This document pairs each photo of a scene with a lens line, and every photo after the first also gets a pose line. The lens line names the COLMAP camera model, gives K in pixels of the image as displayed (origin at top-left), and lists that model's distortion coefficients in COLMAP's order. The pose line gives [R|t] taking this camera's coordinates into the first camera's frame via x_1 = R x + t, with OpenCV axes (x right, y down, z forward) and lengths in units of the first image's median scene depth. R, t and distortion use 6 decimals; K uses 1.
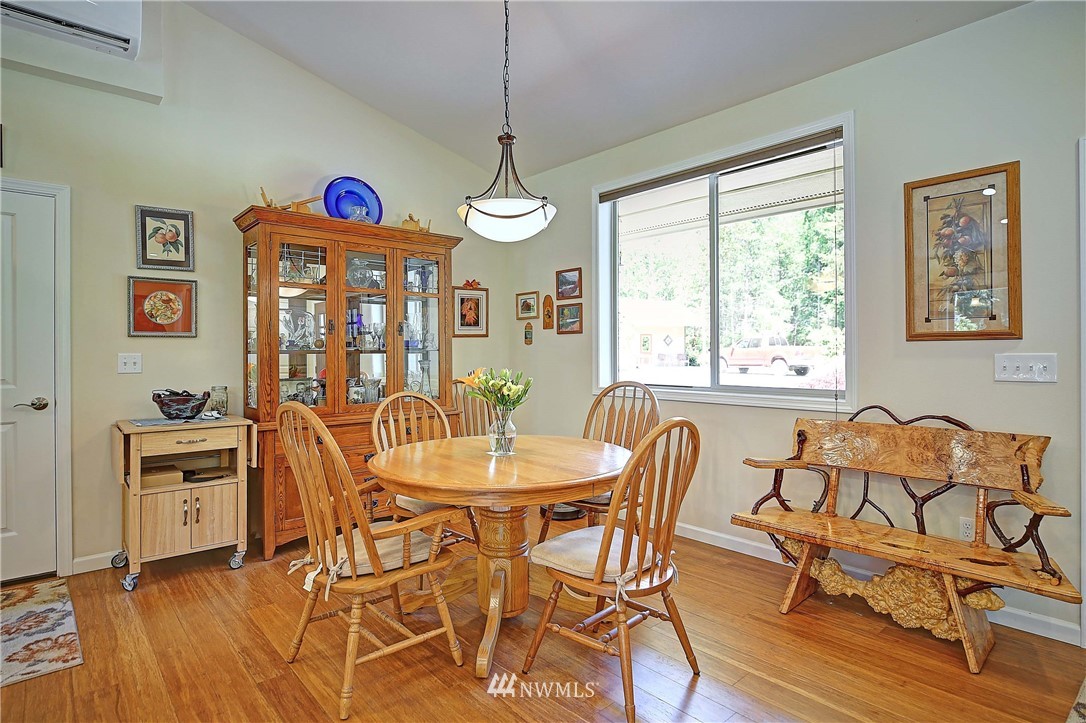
lens RADIAL K [[550.9, 0, 543.0], [0, 550.9, 361.5], [0, 0, 1]] dist [-0.032747, 0.017462]
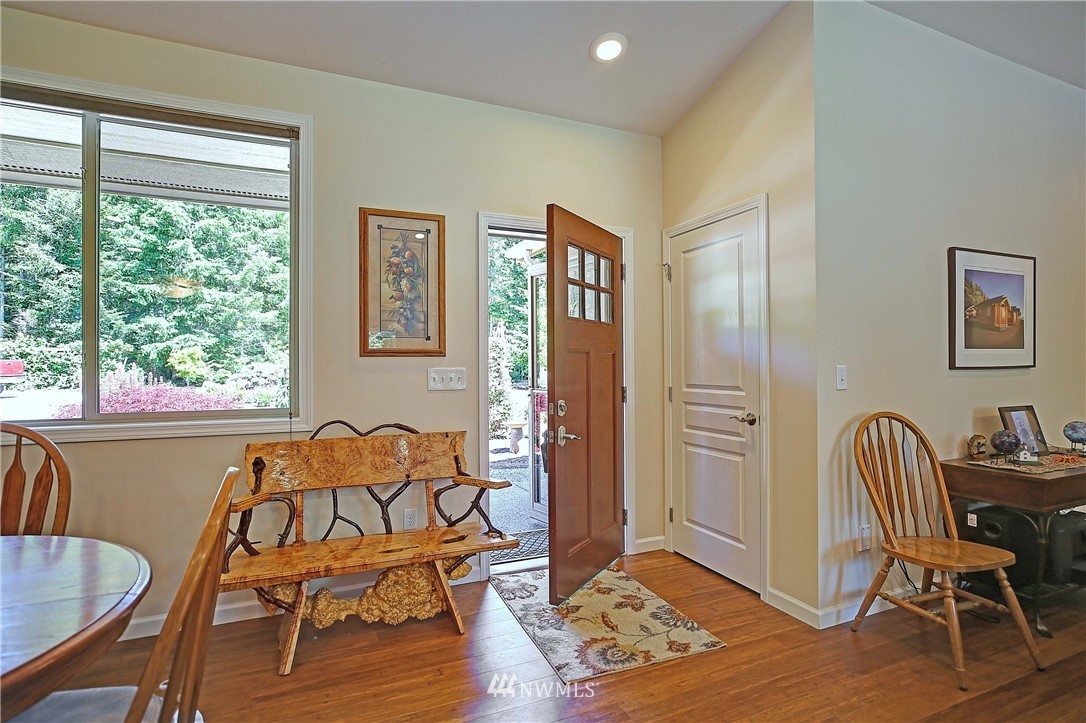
lens RADIAL K [[550.9, 0, 543.0], [0, 550.9, 361.5], [0, 0, 1]] dist [-0.032747, 0.017462]
pose [[0.310273, 0.004040, 0.950639, -0.250095], [0.015189, 0.999842, -0.009206, -0.013223], [-0.950526, 0.017295, 0.310162, 0.356995]]
